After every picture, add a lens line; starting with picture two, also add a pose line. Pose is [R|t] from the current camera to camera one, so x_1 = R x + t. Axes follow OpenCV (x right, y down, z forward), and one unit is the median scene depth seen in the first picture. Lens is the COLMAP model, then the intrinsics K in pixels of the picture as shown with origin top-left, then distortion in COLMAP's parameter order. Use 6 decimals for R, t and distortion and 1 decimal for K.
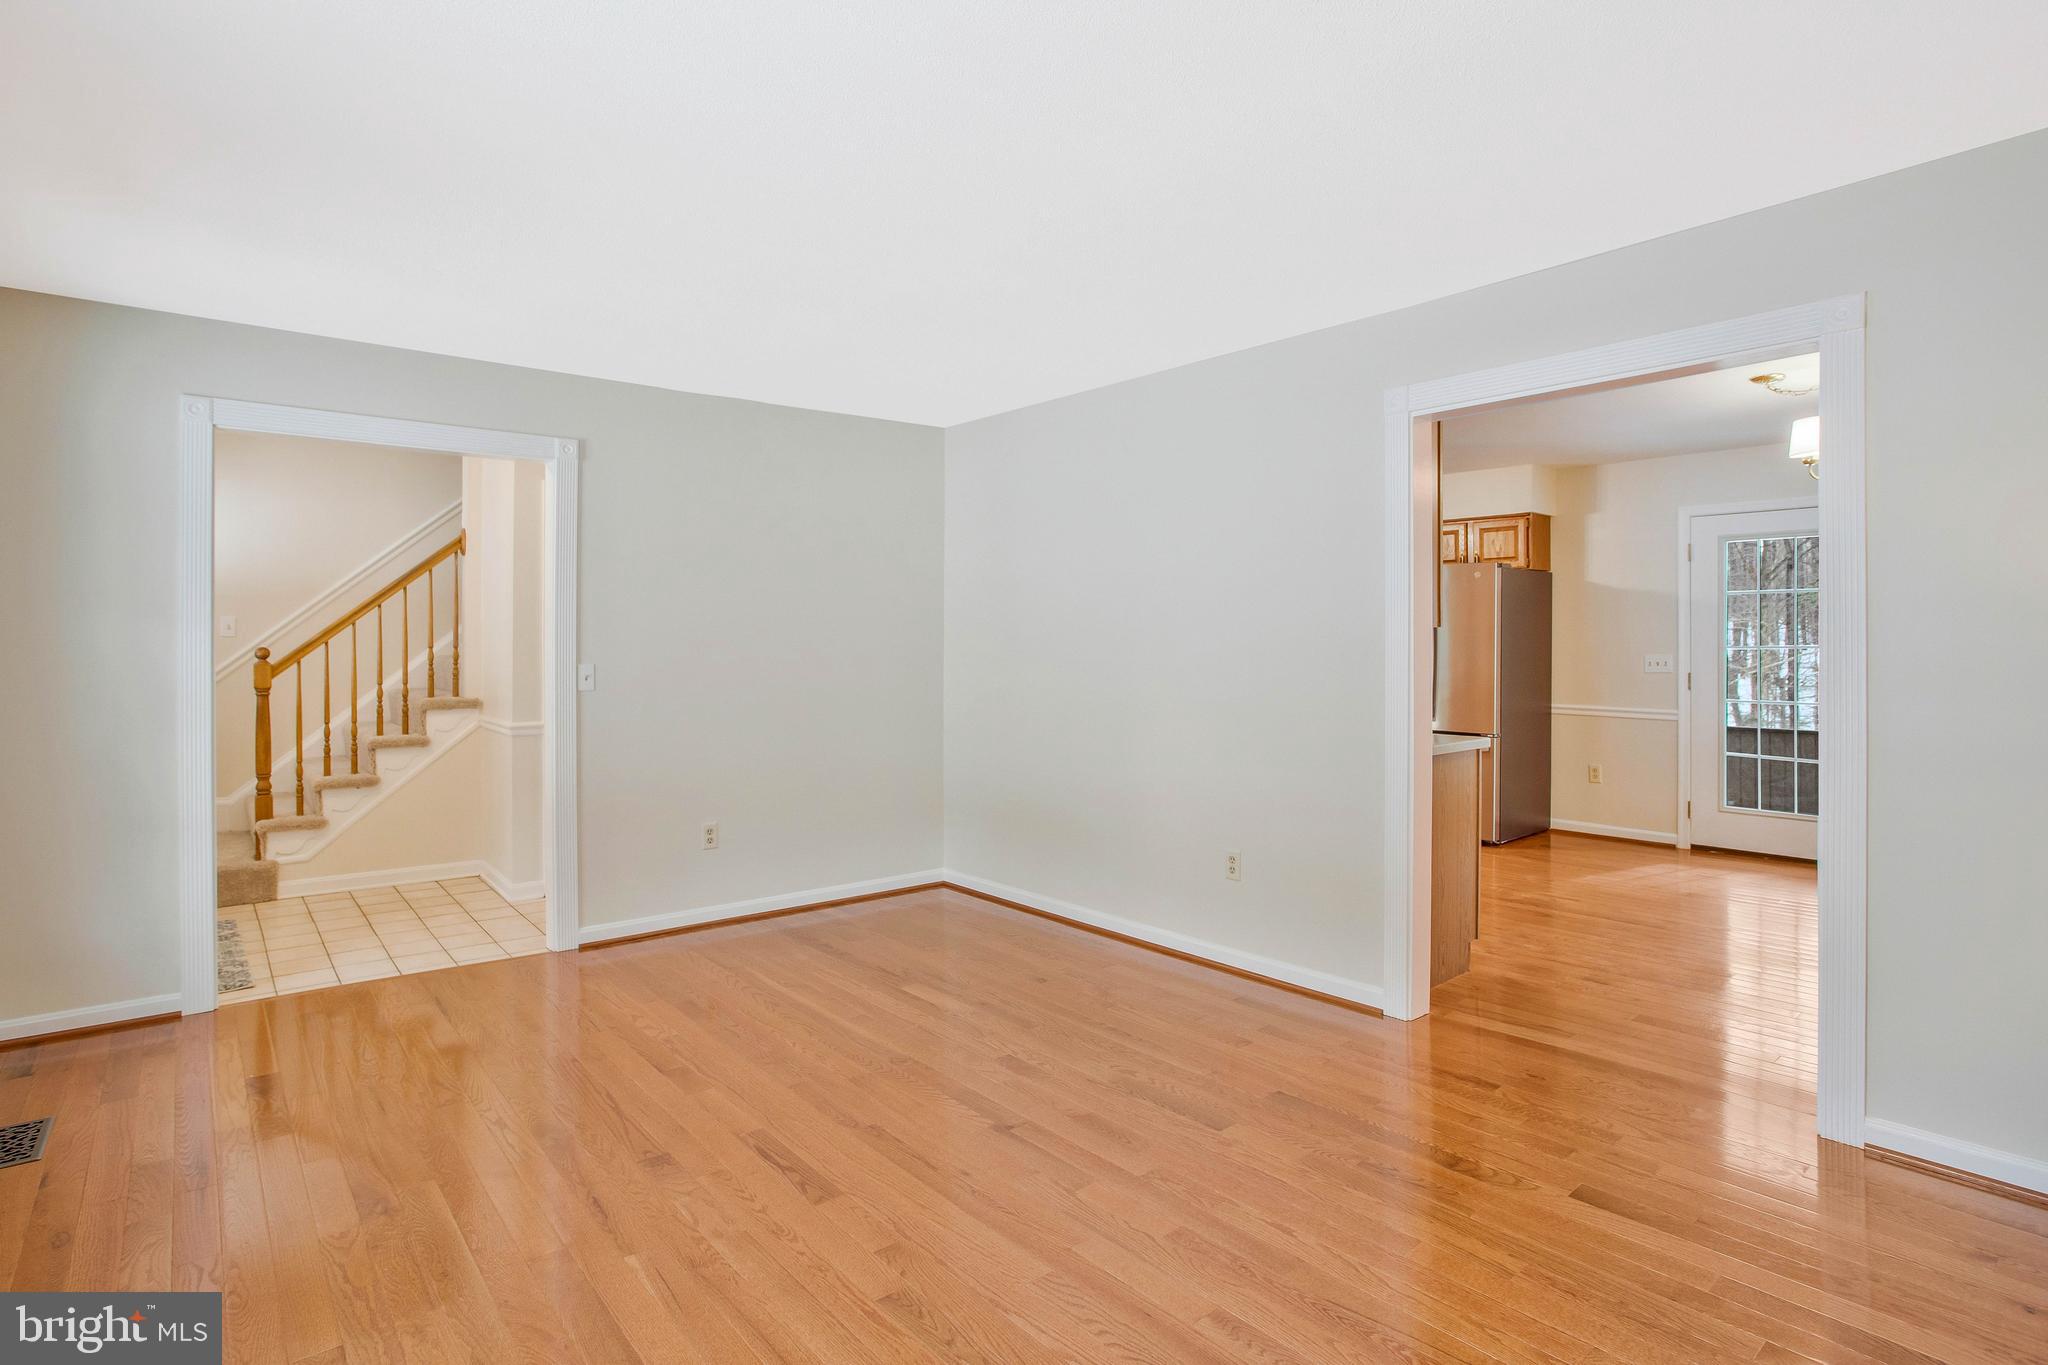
lens RADIAL K [[1039.7, 0, 1022.5], [0, 1039.7, 664.5], [0, 0, 1]] dist [-0.080055, 0.039340]
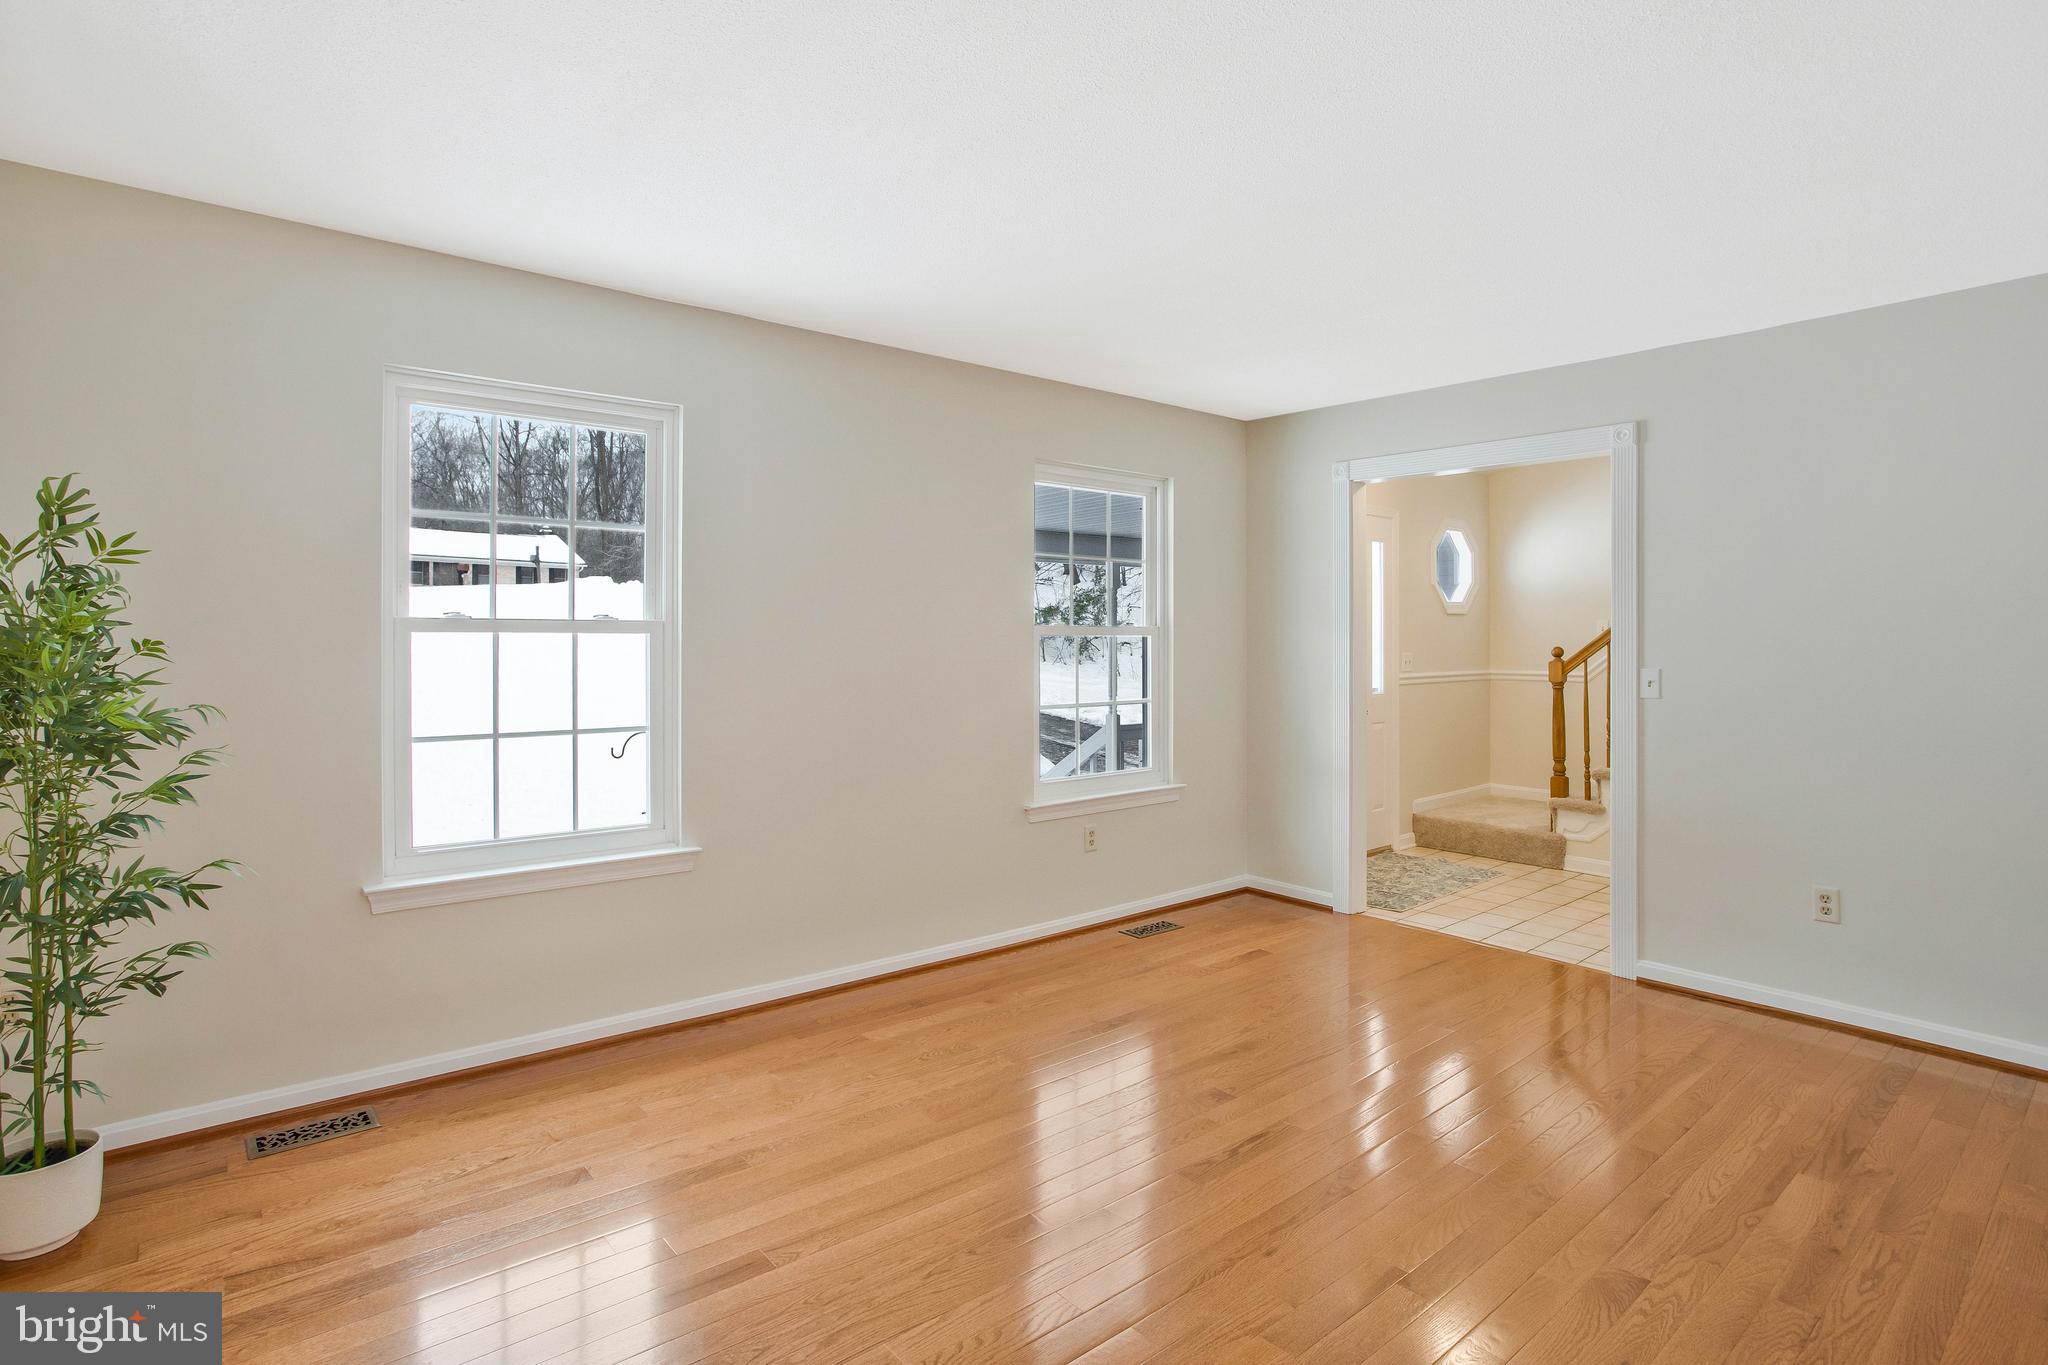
lens RADIAL K [[1039.7, 0, 1022.5], [0, 1039.7, 664.5], [0, 0, 1]] dist [-0.080055, 0.039340]
pose [[0.002635, 0.026610, -0.999642, 0.476612], [-0.028340, 0.999246, 0.026525, -0.012258], [0.999595, 0.028260, 0.003387, 0.463596]]
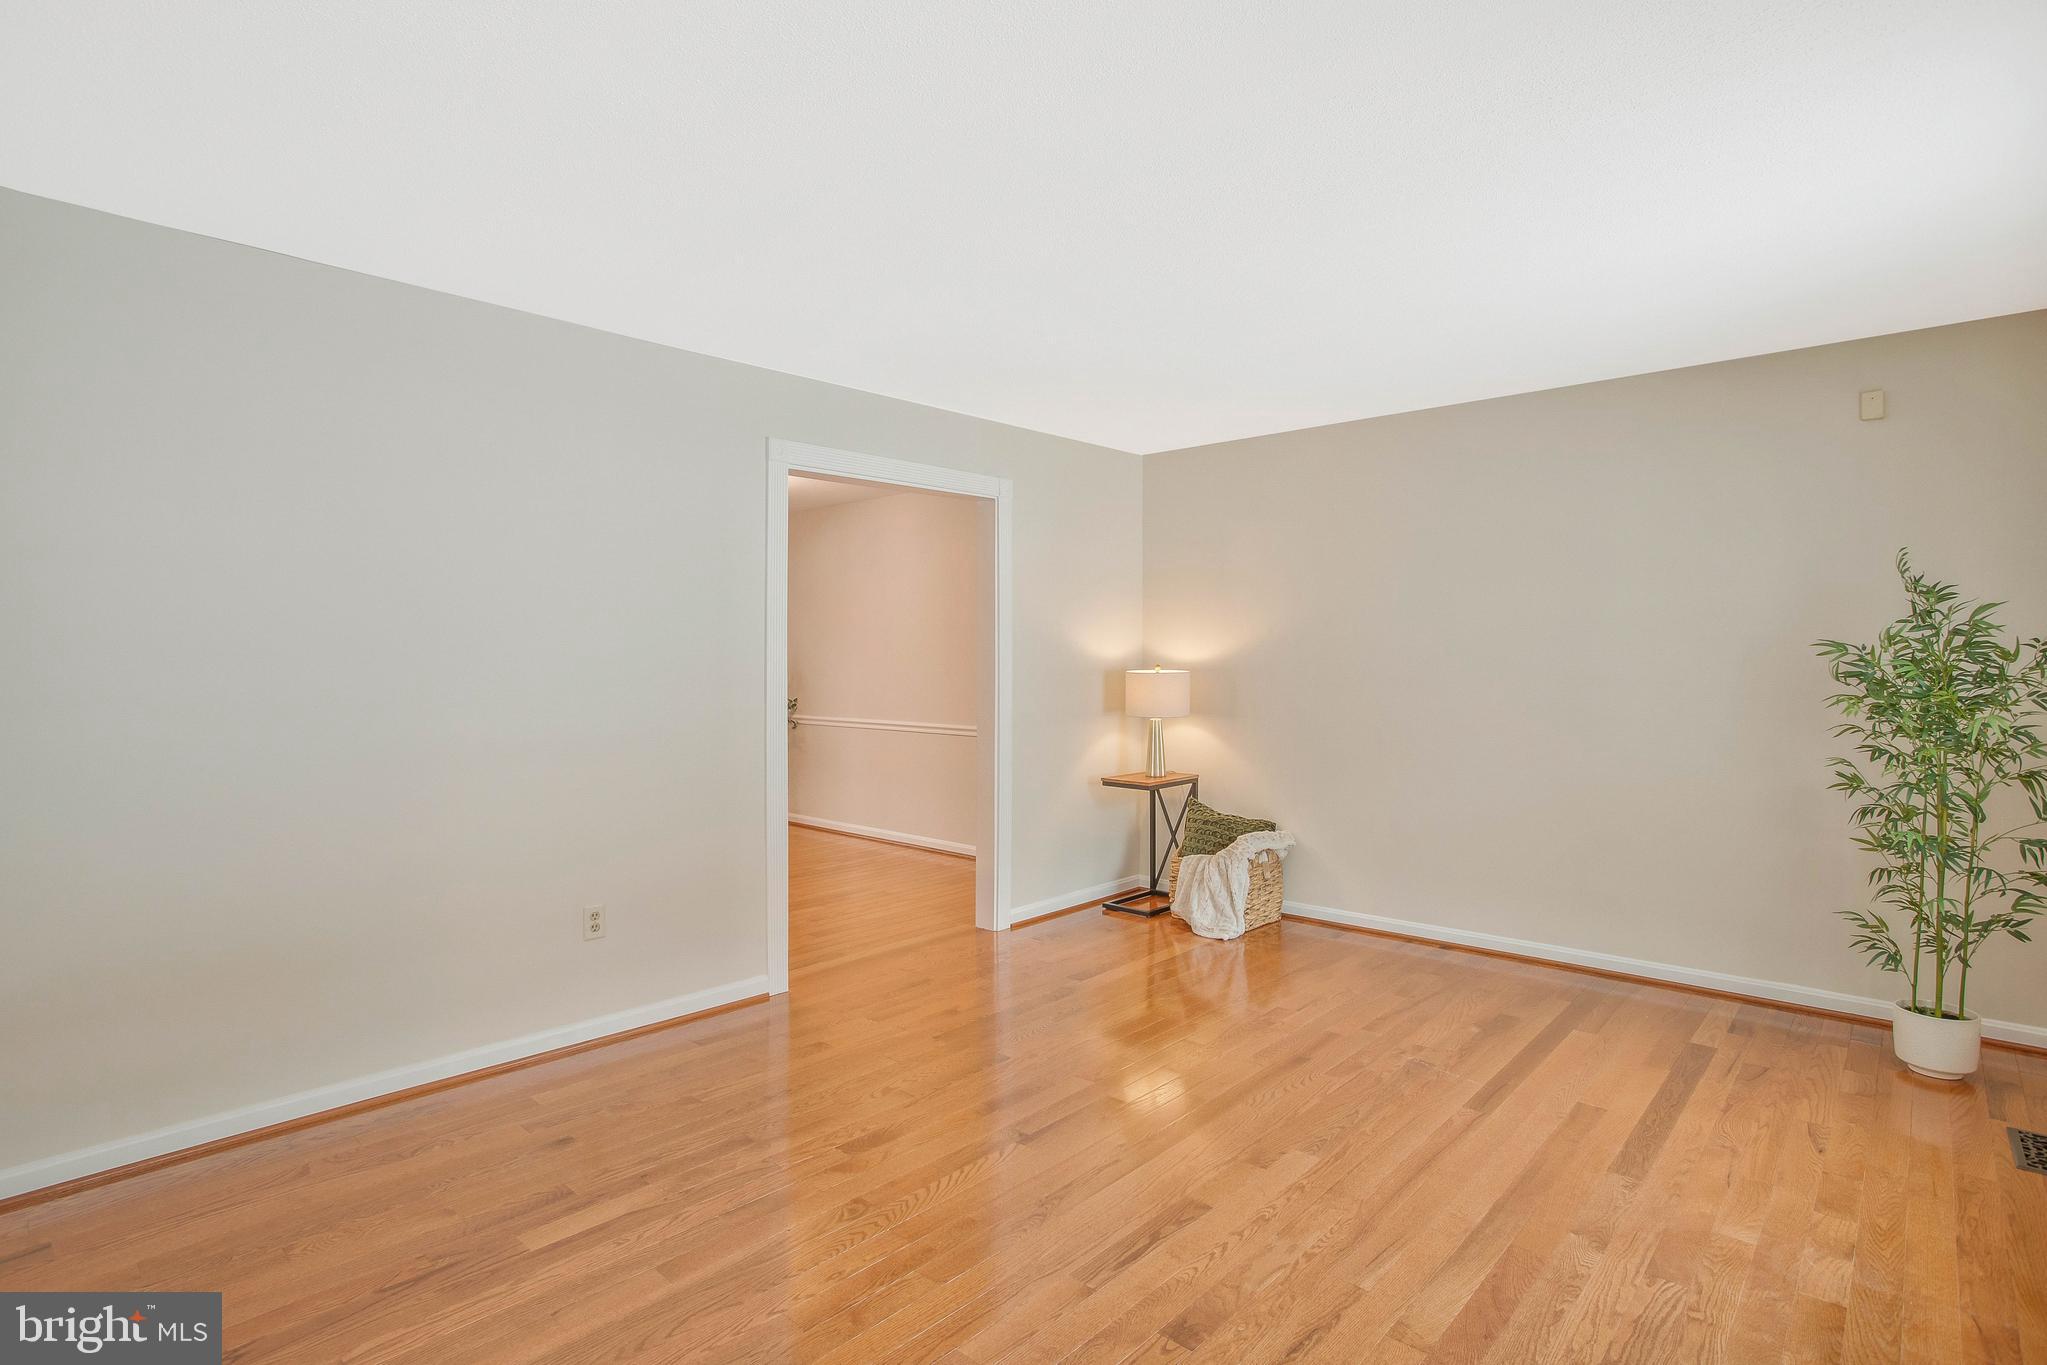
lens RADIAL K [[1039.2, 0, 1022.0], [0, 1039.2, 664.6], [0, 0, 1]] dist [-0.080055, 0.039340]
pose [[-0.125968, -0.004858, 0.992022, -0.674820], [0.023573, 0.999691, 0.007889, -0.017254], [-0.991754, 0.024379, -0.125815, 0.736946]]
